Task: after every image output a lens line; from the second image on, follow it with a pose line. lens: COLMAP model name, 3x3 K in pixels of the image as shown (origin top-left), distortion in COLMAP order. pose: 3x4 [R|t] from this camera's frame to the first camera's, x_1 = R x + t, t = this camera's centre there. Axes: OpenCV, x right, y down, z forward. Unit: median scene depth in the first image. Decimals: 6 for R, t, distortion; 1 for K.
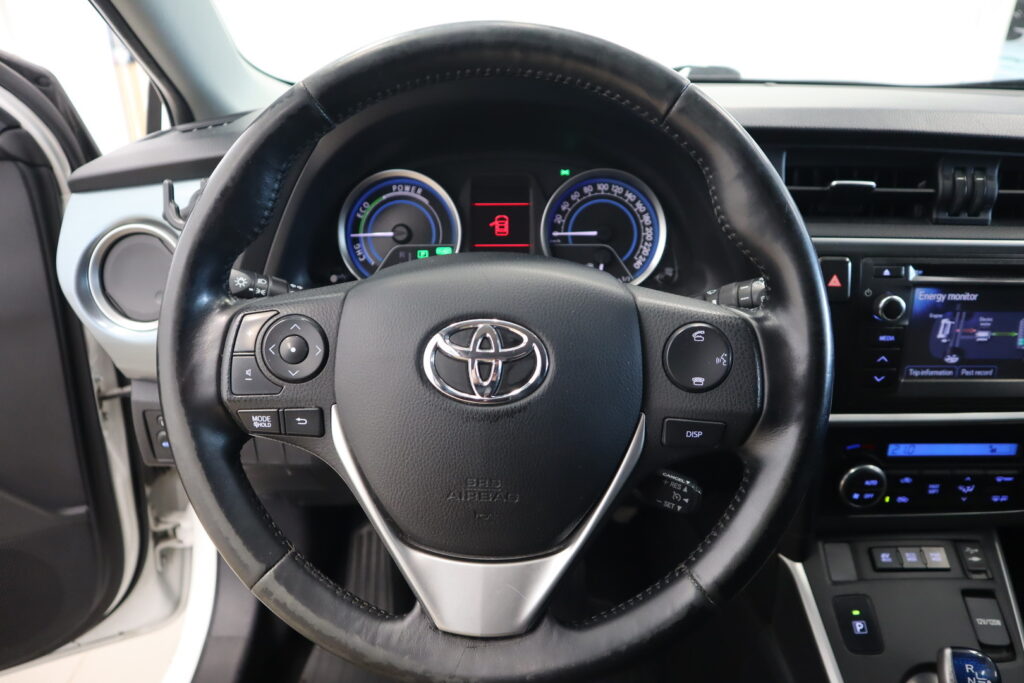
lens RADIAL K [[733.7, 0, 492.5], [0, 733.7, 324.5], [0, 0, 1]] dist [-0.099479, 0.053419]
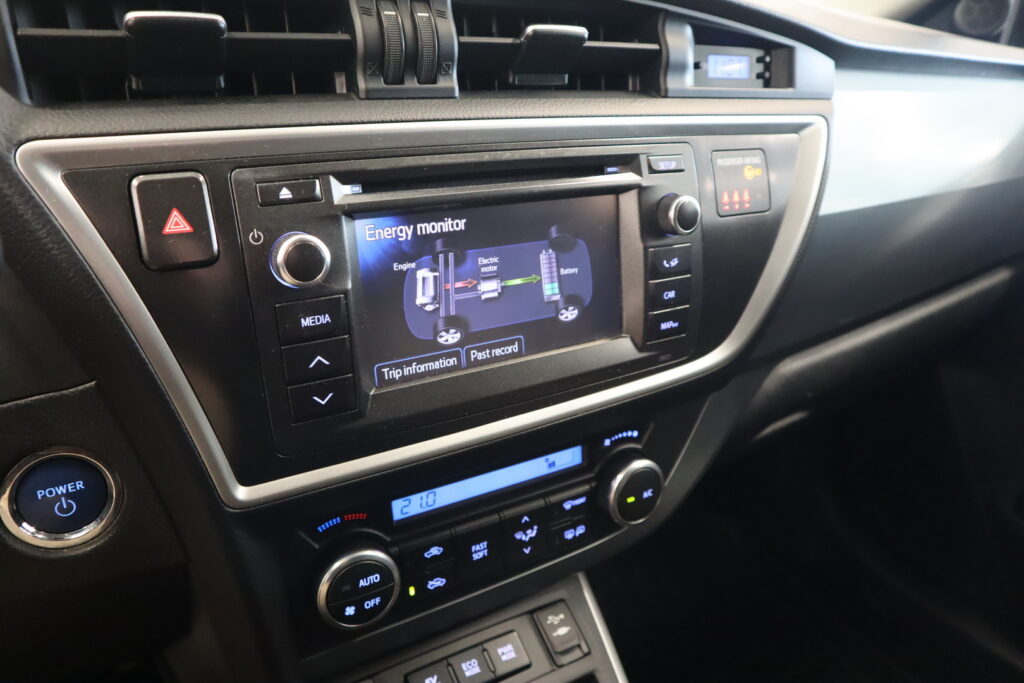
lens RADIAL K [[733.7, 0, 506.9], [0, 733.7, 337.1], [0, 0, 1]] dist [-0.099479, 0.053419]
pose [[0.855165, -0.177994, 0.486838, 0.394448], [0.191993, 0.981161, 0.021475, 0.044479], [-0.481489, 0.075105, 0.873228, 0.454667]]
